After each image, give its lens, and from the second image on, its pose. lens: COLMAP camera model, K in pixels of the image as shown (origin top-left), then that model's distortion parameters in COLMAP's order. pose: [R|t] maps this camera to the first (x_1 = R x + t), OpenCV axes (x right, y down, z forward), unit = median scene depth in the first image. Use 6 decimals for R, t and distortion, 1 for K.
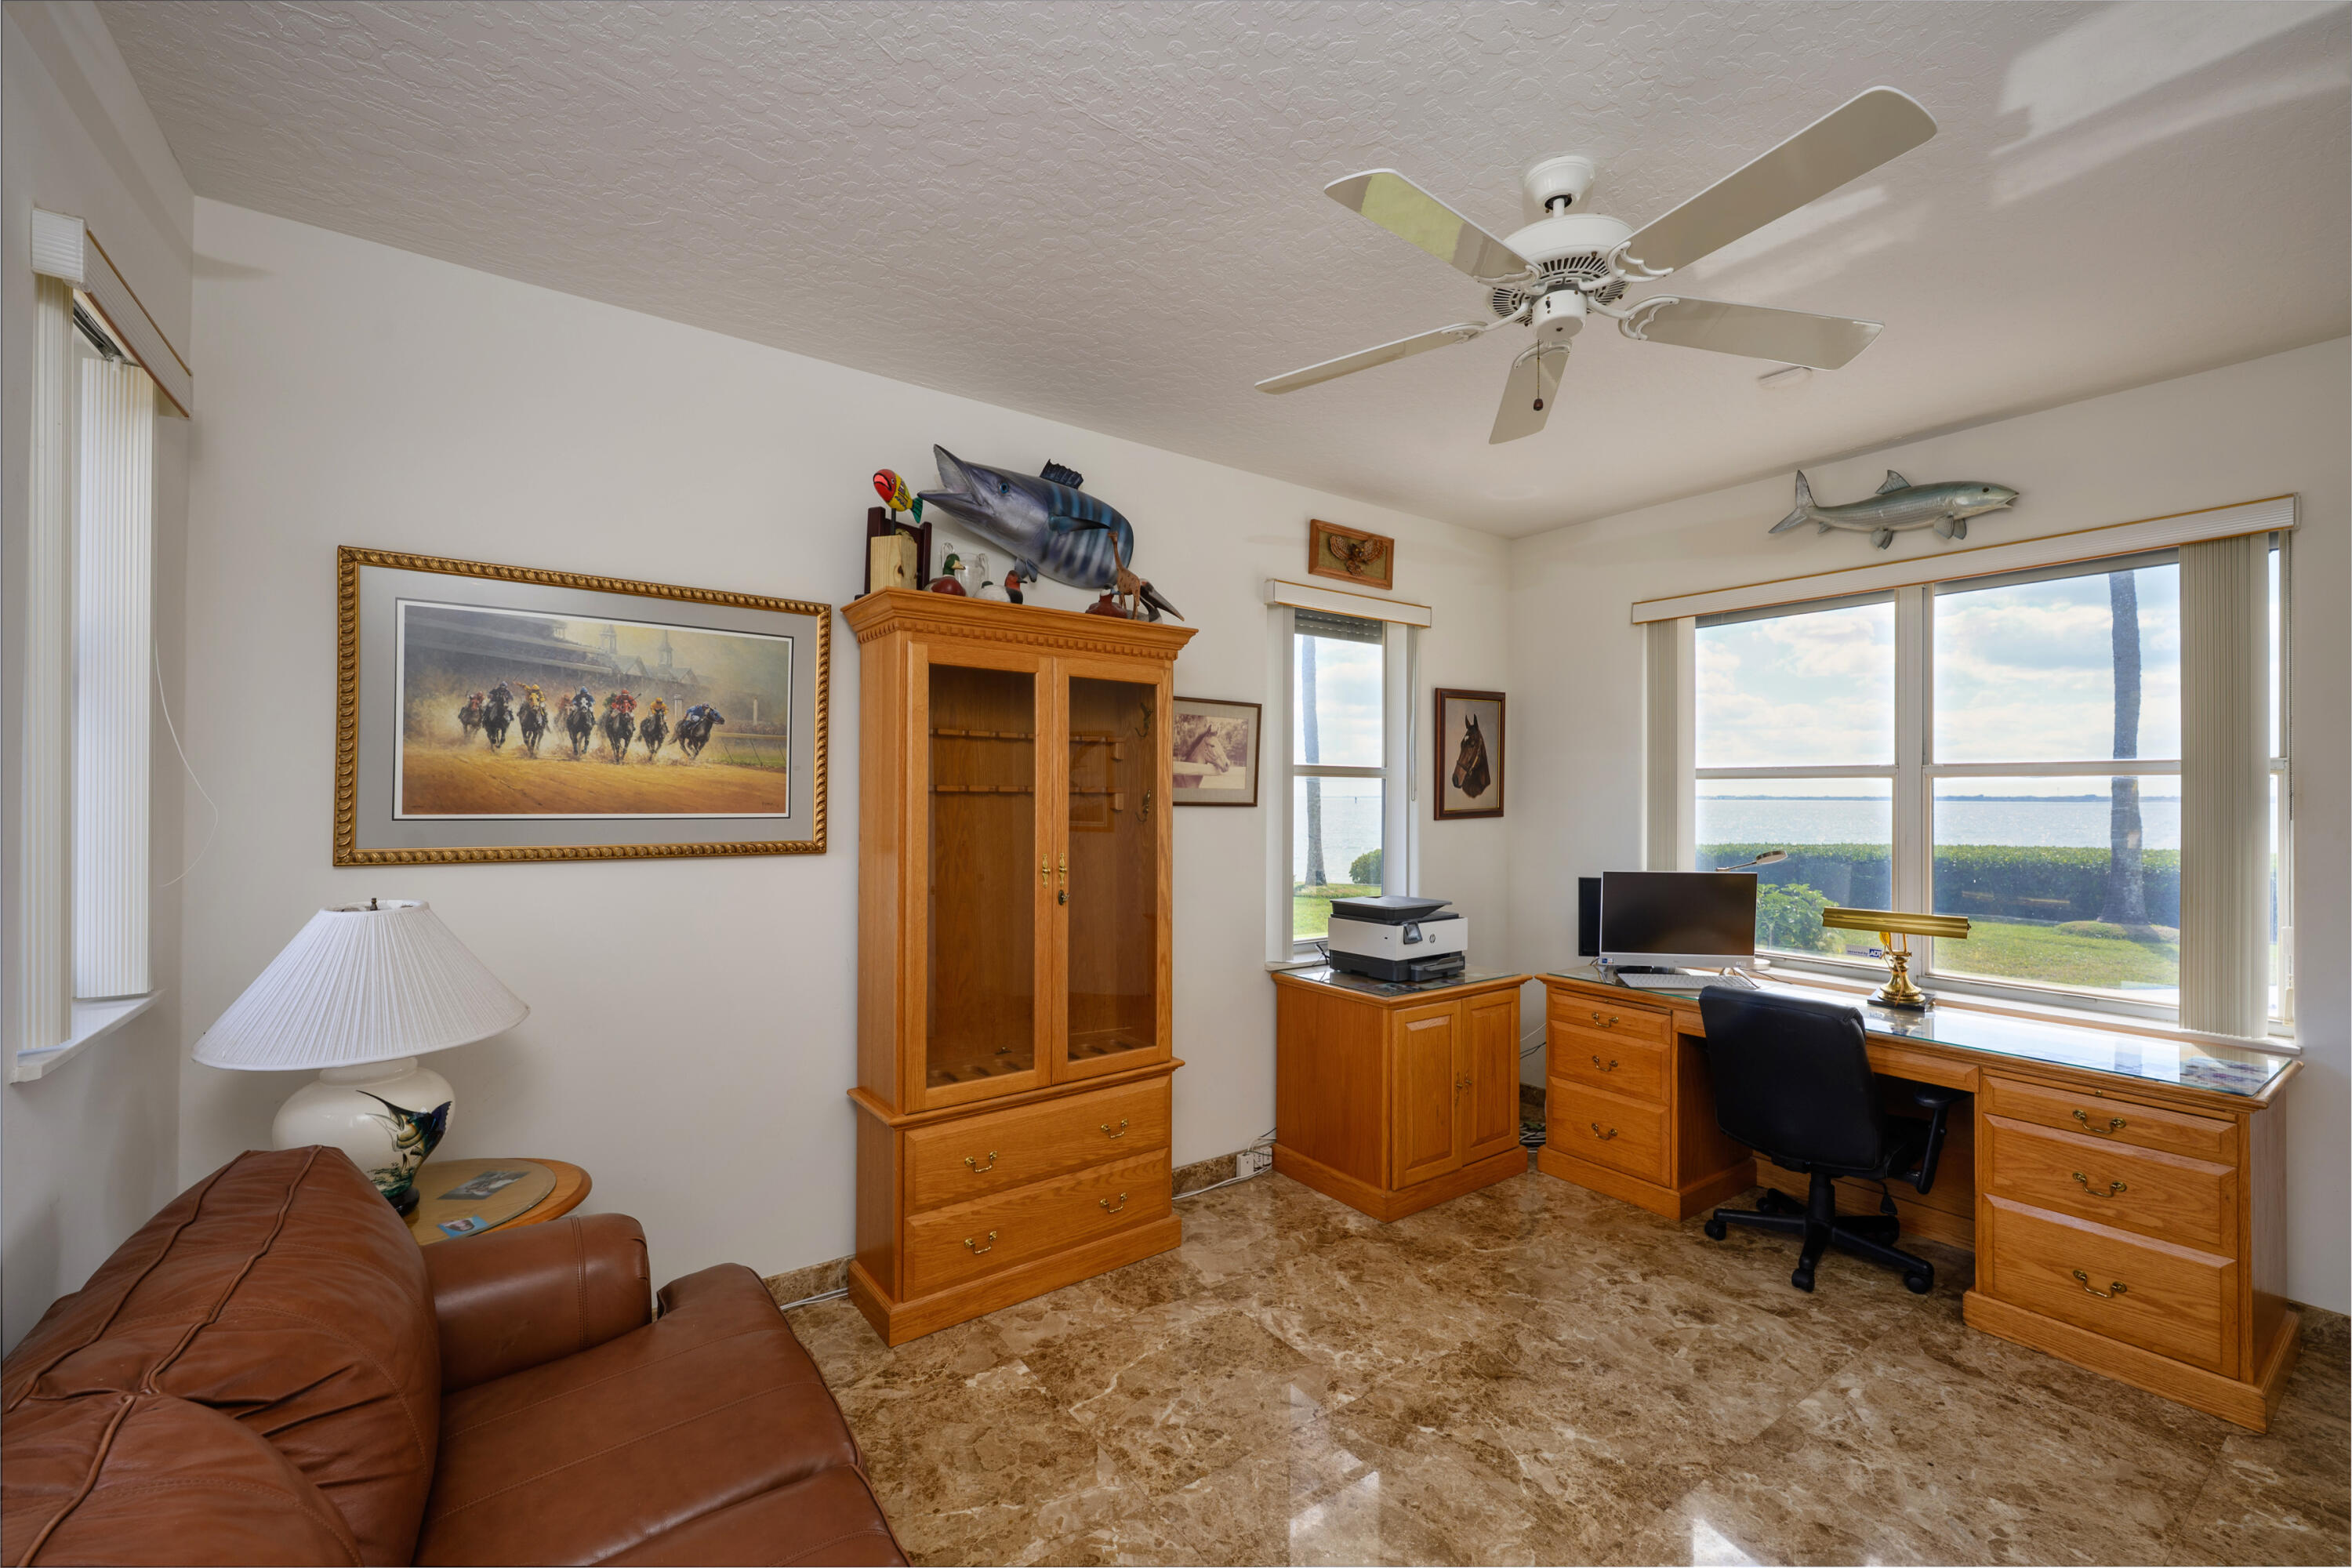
lens RADIAL K [[962.0, 0, 1174.2], [0, 962.0, 793.5], [0, 0, 1]] dist [-0.000140, 0.000023]
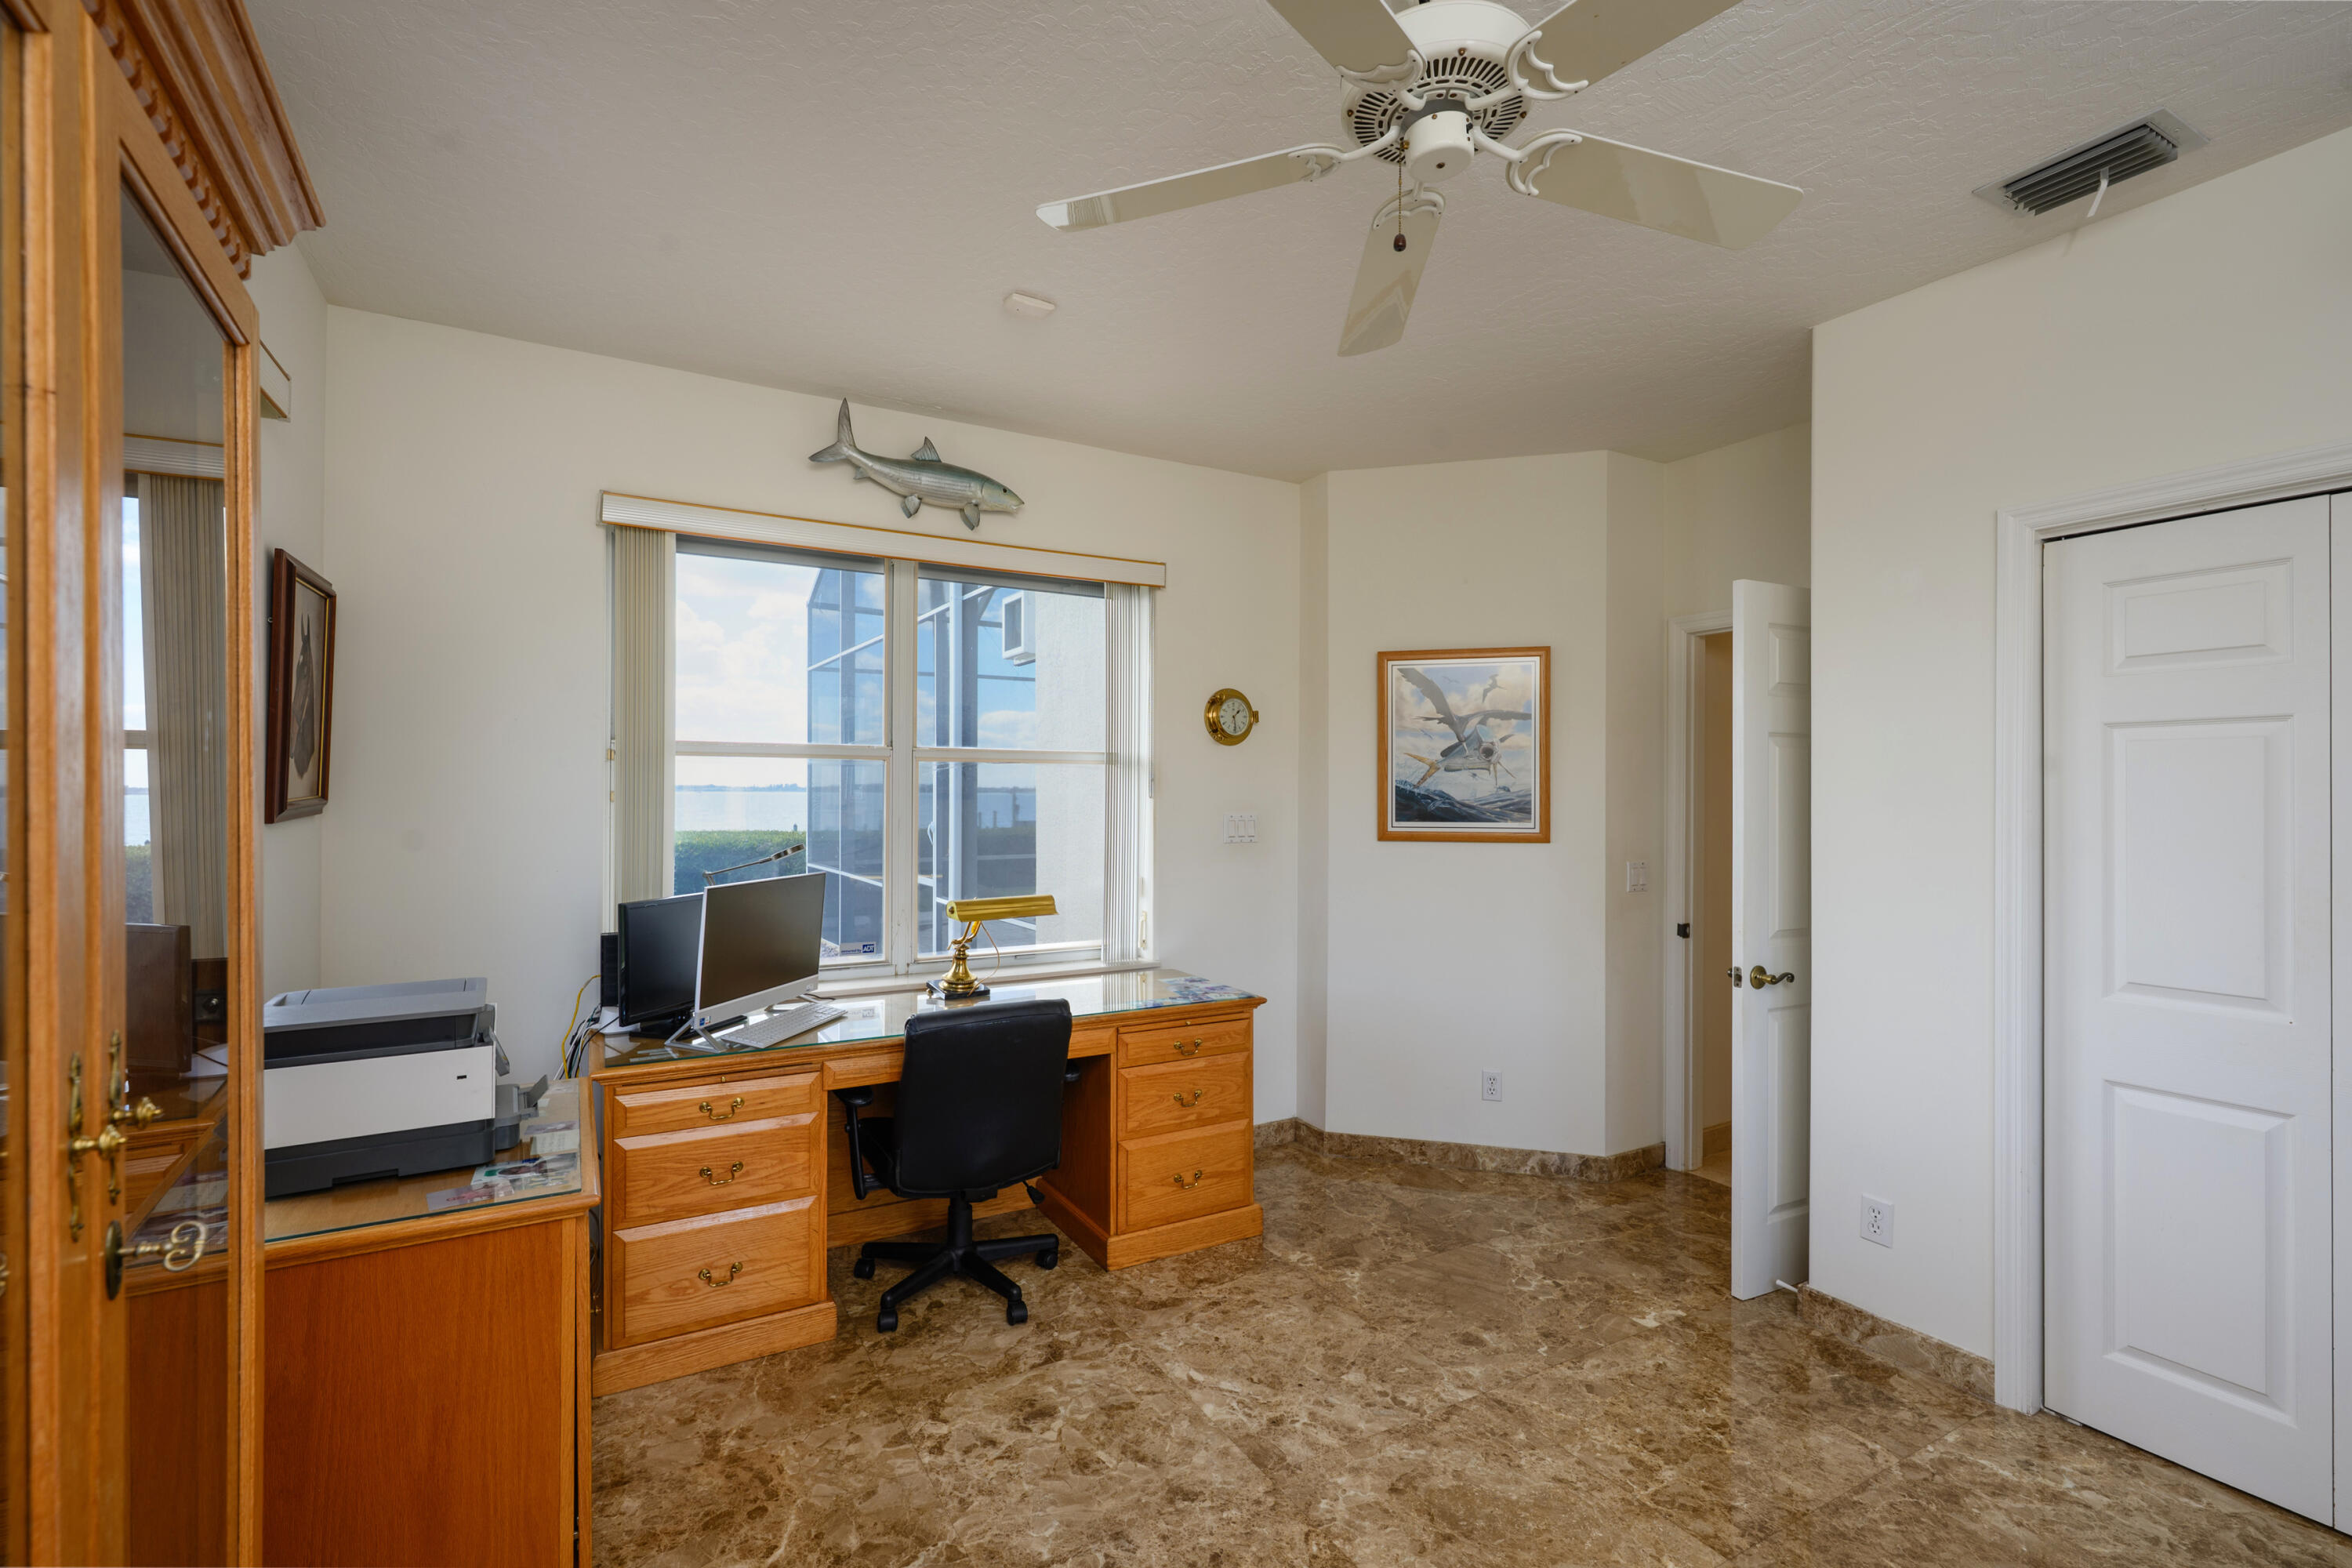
lens RADIAL K [[1048.2, 0, 1168.8], [0, 1048.2, 786.0], [0, 0, 1]] dist [0.001449, 0.000354]
pose [[0.099321, -0.000813, 0.995055, -0.320536], [-0.008108, 0.999966, 0.001626, 0.007446], [-0.995022, -0.008229, 0.099311, 0.782853]]
